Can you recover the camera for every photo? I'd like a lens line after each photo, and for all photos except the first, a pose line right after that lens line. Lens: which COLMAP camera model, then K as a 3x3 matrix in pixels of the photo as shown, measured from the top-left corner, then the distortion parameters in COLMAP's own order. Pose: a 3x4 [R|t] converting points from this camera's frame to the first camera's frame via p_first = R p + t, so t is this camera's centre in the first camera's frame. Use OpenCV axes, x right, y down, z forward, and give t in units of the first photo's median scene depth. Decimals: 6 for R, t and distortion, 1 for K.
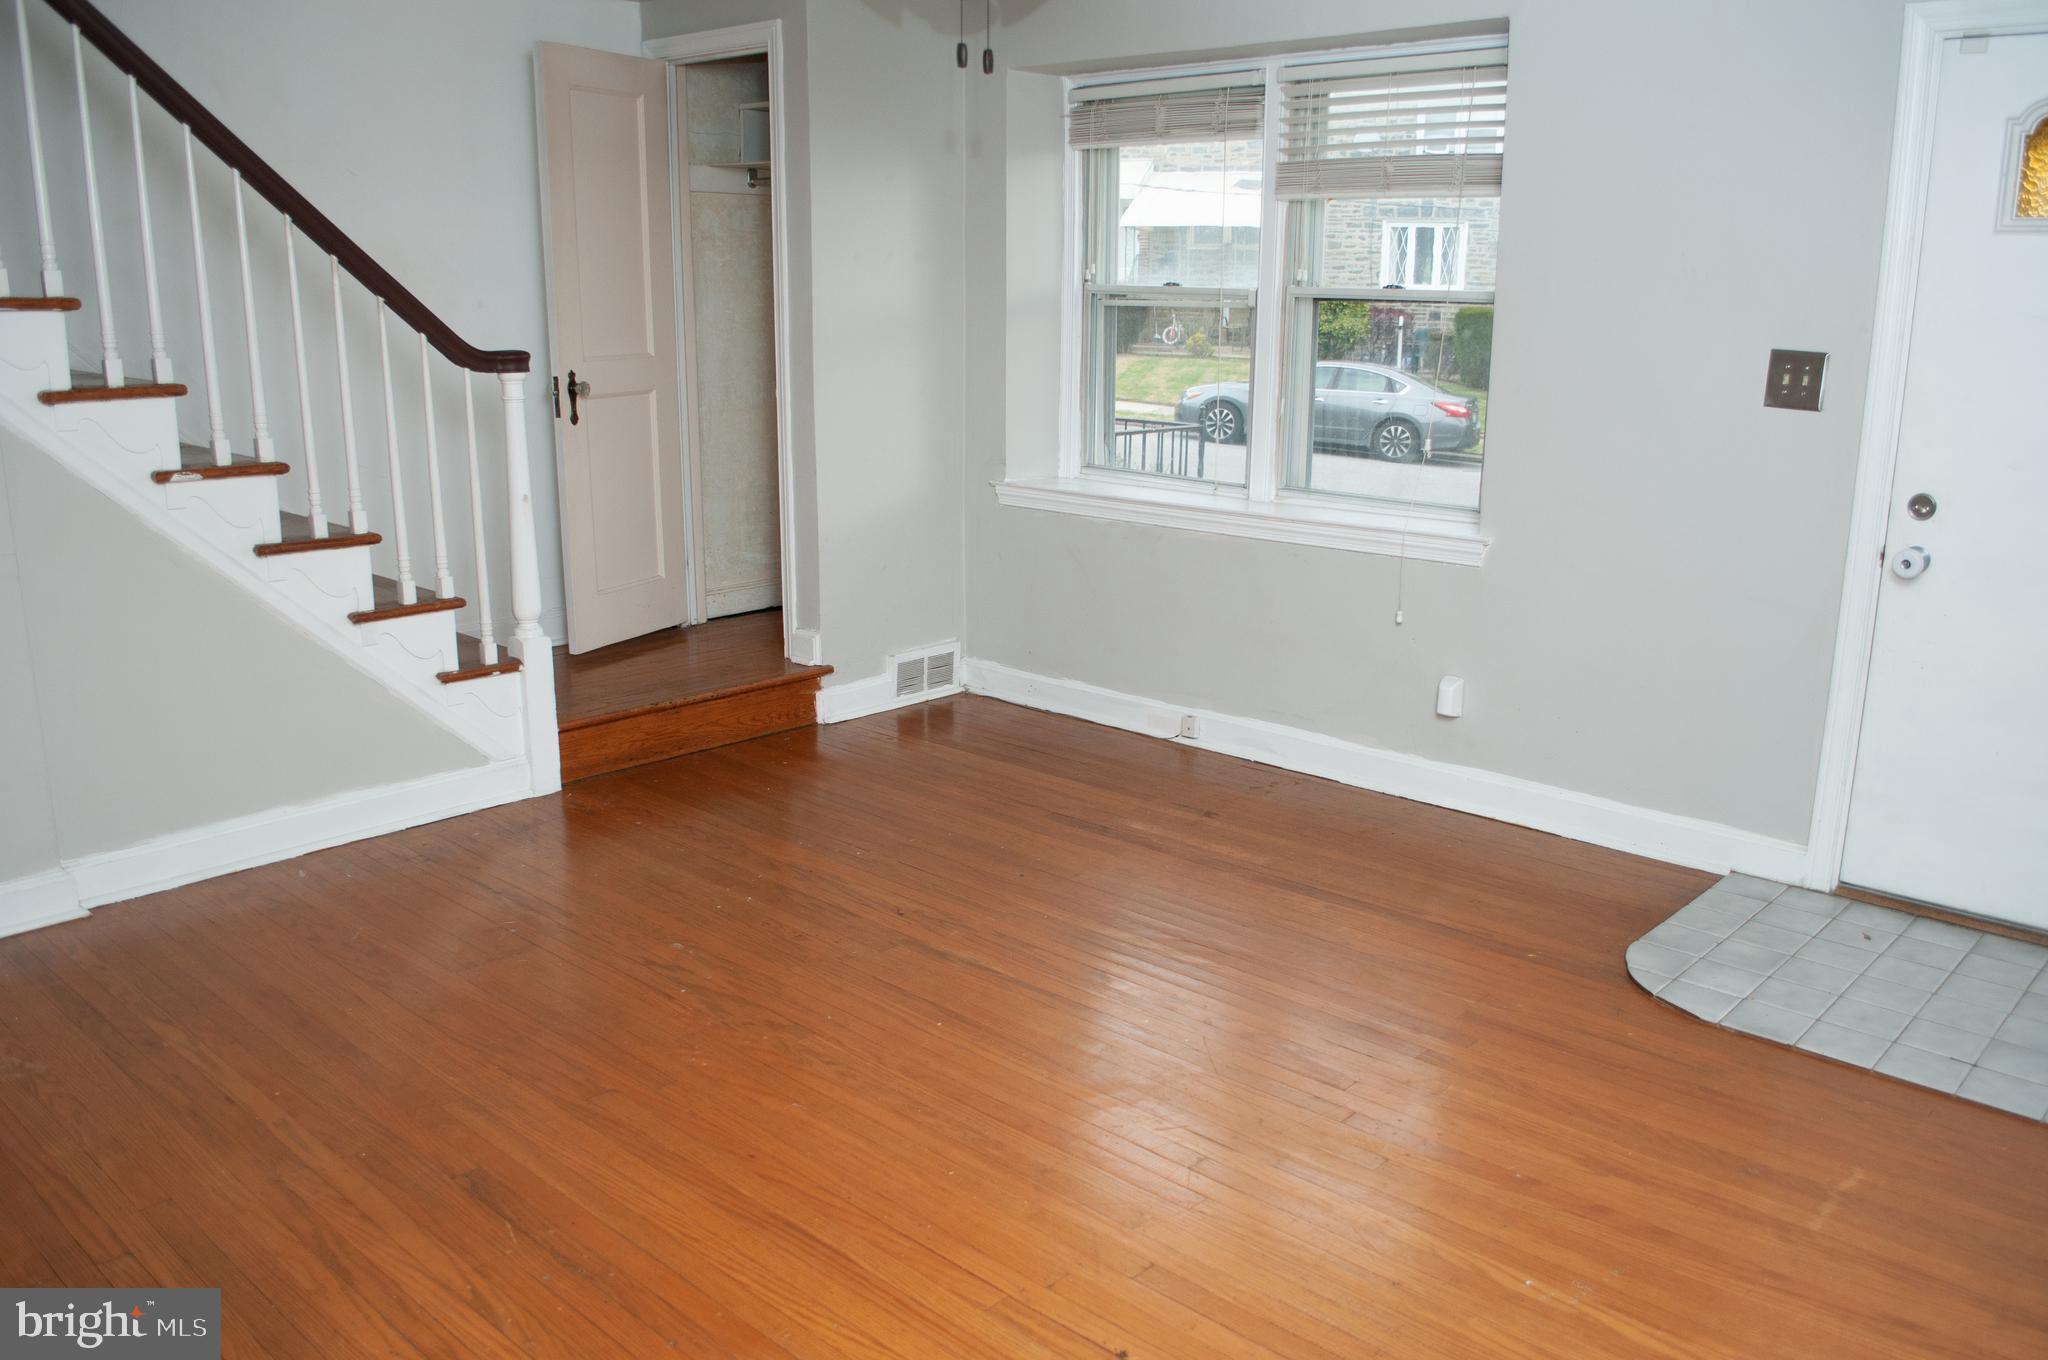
lens RADIAL K [[1613.8, 0, 1020.4], [0, 1613.8, 685.5], [0, 0, 1]] dist [-0.077544, 0.003066]
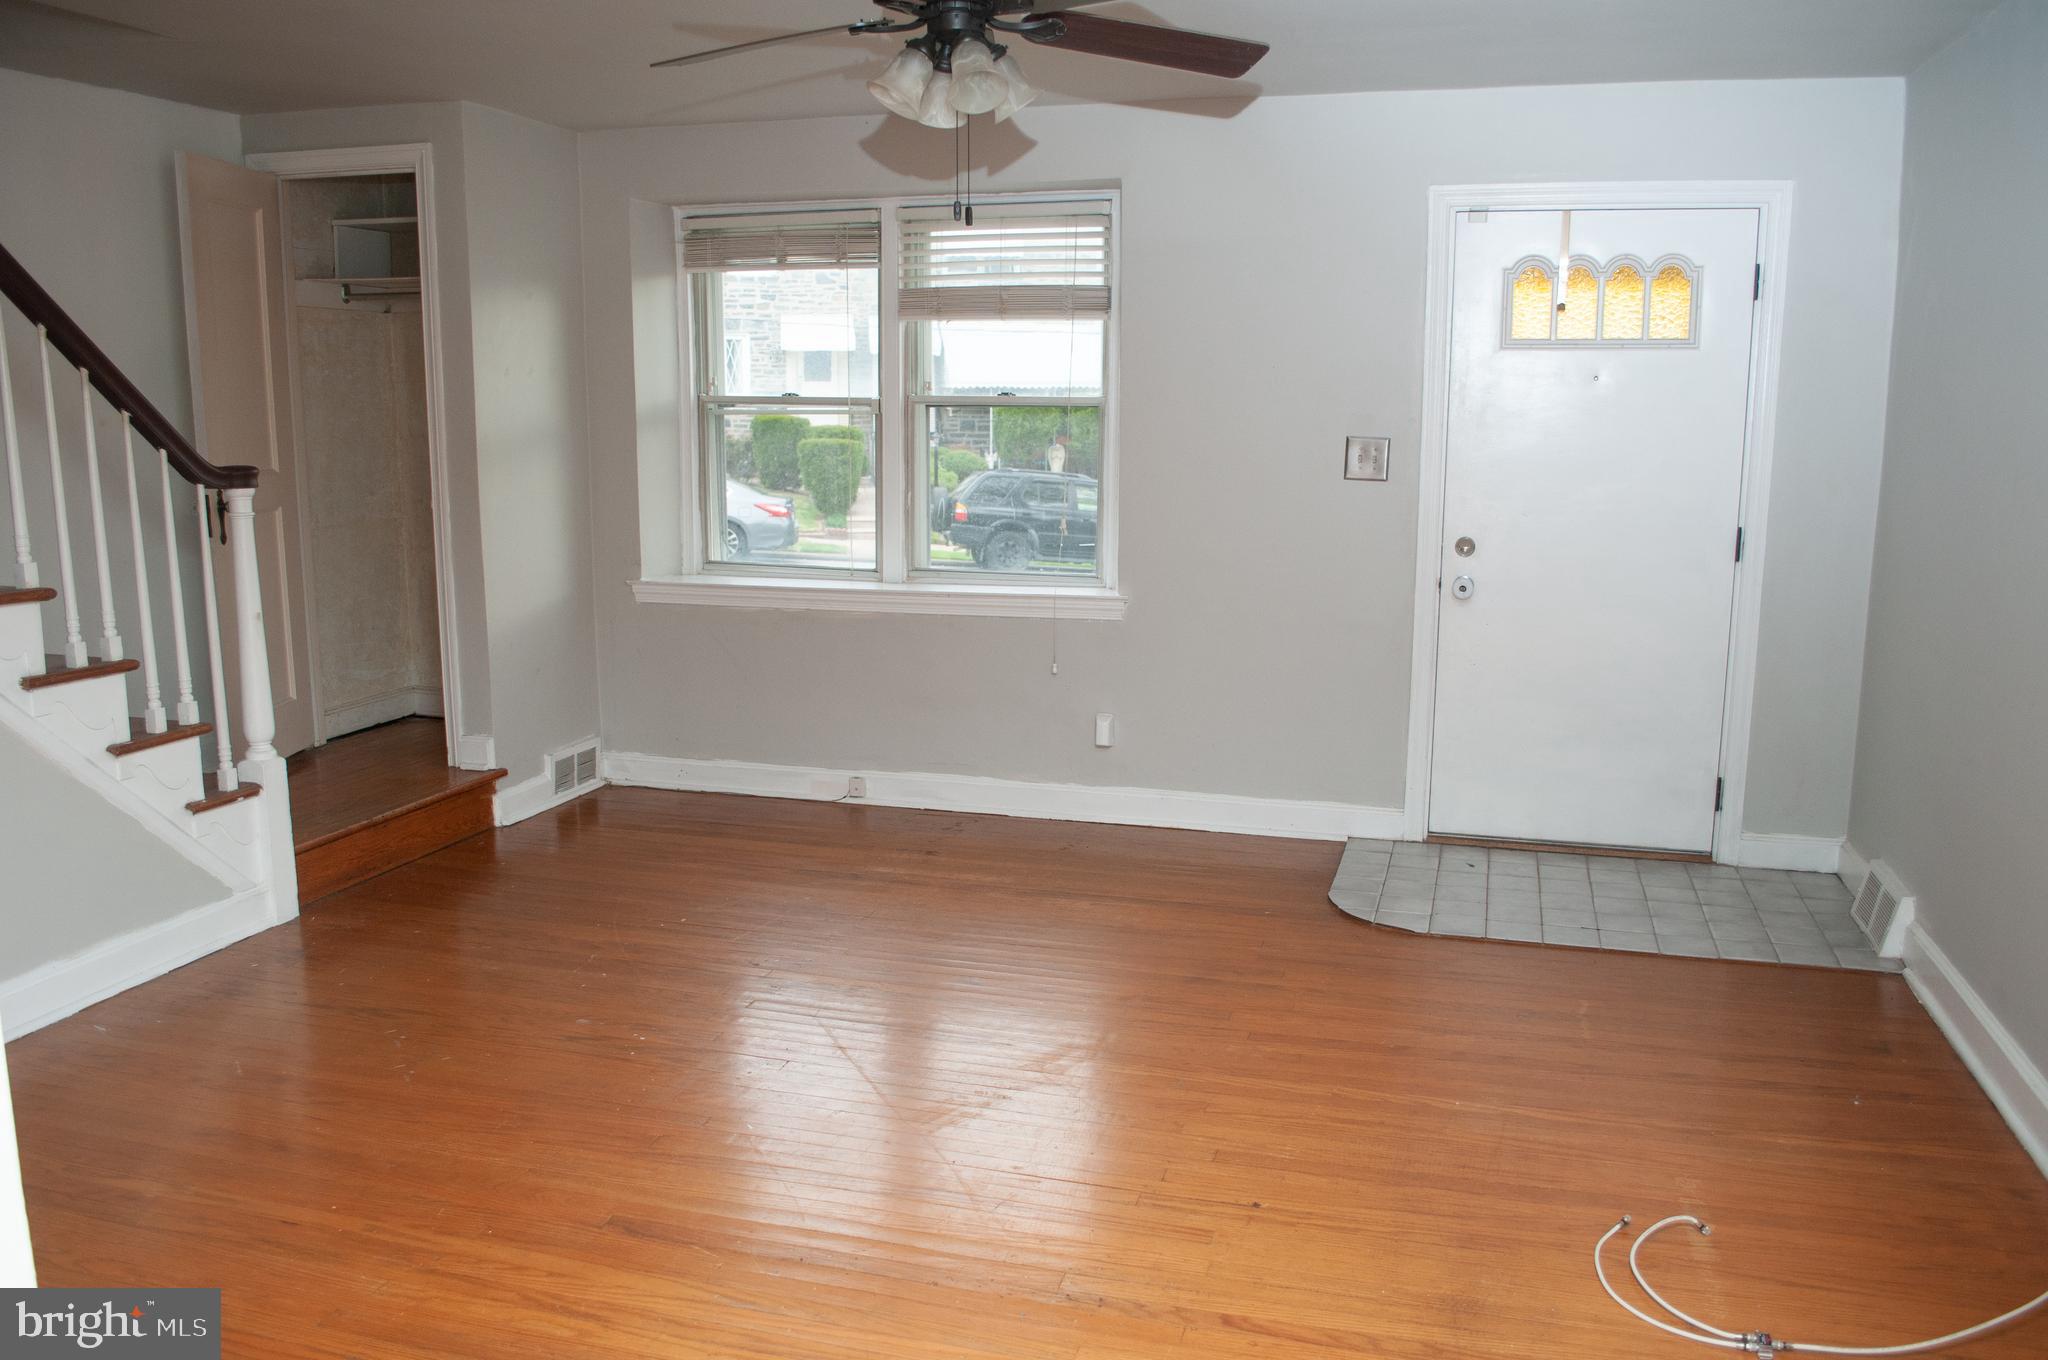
lens RADIAL K [[1613.8, 0, 1020.4], [0, 1613.8, 685.5], [0, 0, 1]] dist [-0.077544, 0.003066]
pose [[0.893891, -0.083250, 0.440487, -0.327045], [0.112088, 0.992901, -0.039810, 0.015204], [-0.434046, 0.084959, 0.896876, -0.062044]]
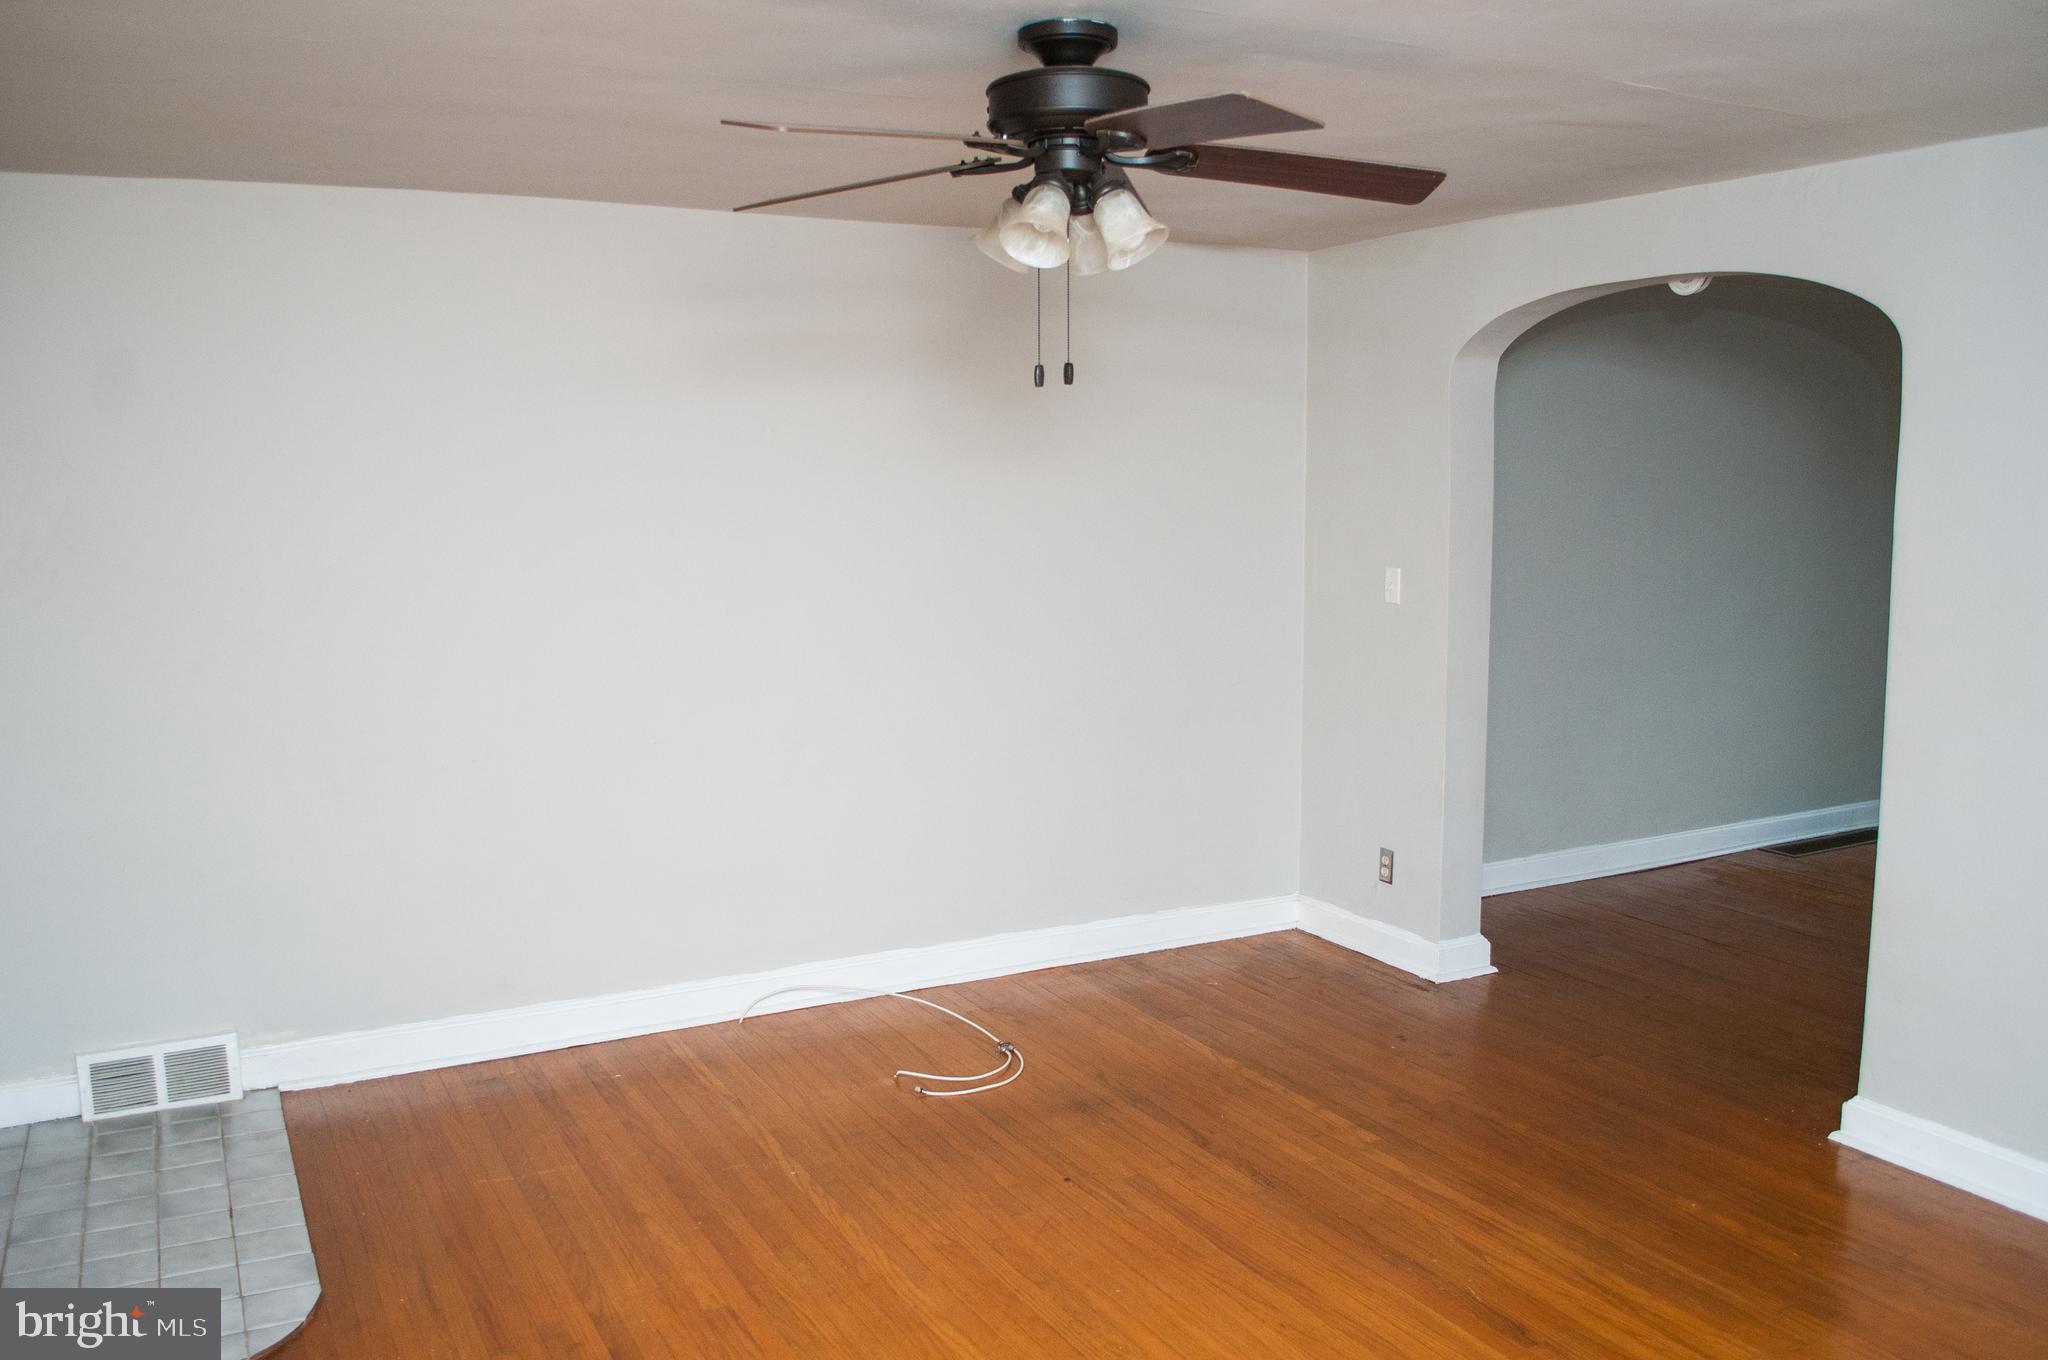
lens RADIAL K [[1675.1, 0, 1040.8], [0, 1675.1, 681.6], [0, 0, 1]] dist [-0.083284, 0.011329]
pose [[-0.948264, -0.043343, 0.314509, -0.218751], [0.075425, 0.931519, 0.355785, -0.345262], [-0.308392, 0.361100, -0.880057, 1.186791]]
